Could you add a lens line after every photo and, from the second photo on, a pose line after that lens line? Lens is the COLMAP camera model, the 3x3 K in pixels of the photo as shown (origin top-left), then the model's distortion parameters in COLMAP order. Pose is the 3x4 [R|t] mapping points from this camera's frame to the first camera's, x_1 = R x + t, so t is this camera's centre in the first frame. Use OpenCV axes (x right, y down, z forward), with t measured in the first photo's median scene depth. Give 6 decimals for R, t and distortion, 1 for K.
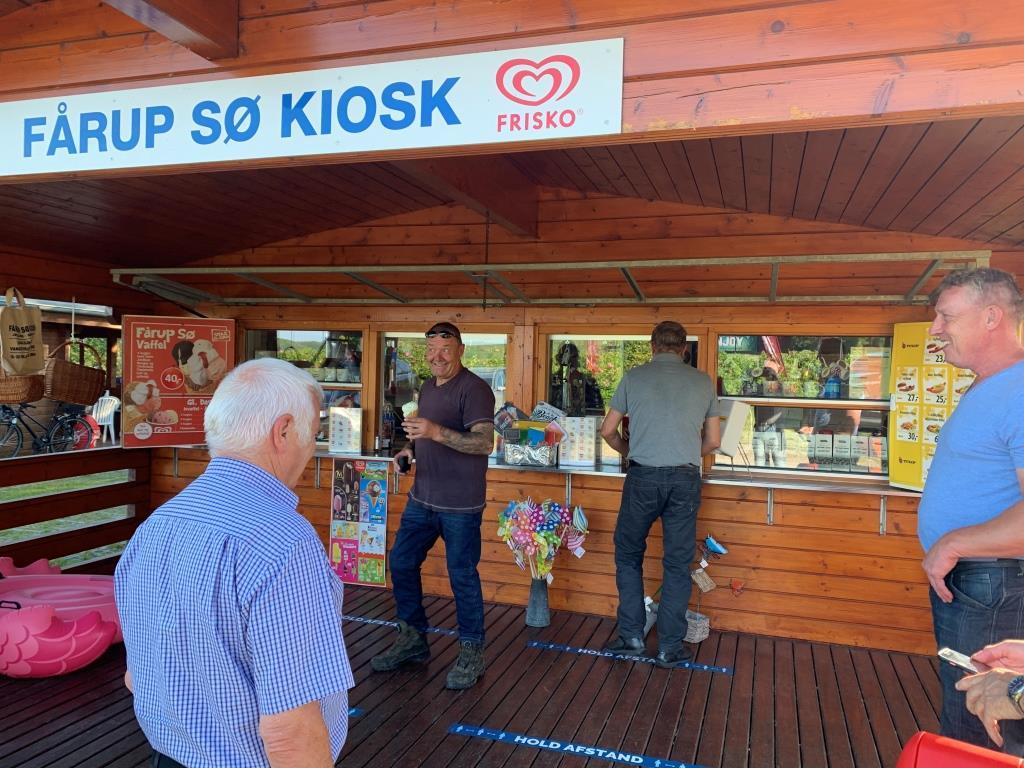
lens RADIAL K [[790.4, 0, 512.7], [0, 790.4, 379.6], [0, 0, 1]] dist [0.088409, -0.116013]
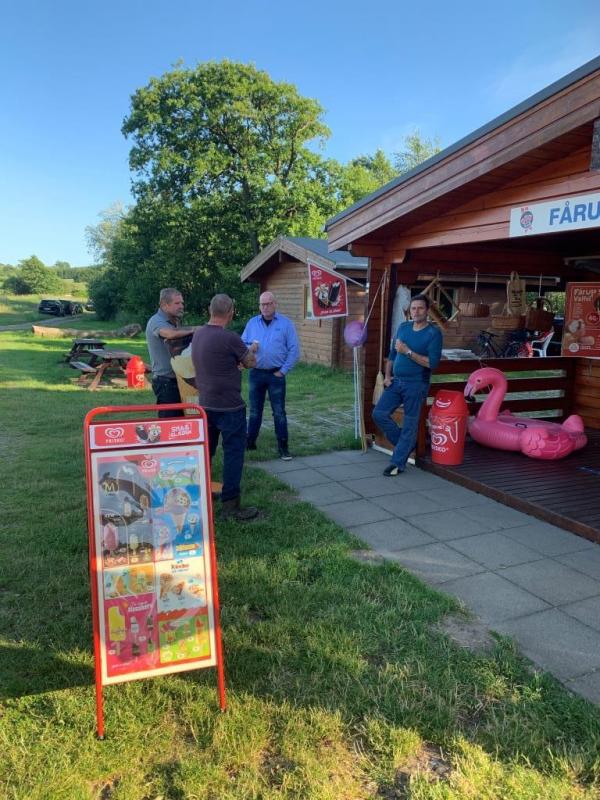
lens RADIAL K [[615.9, 0, 290.0], [0, 615.9, 404.8], [0, 0, 1]] dist [0.052047, -0.086043]
pose [[0.676122, 0.105610, -0.729182, 0.147623], [-0.007281, 0.990583, 0.136718, 0.006229], [0.736754, -0.087129, 0.670524, -0.450531]]
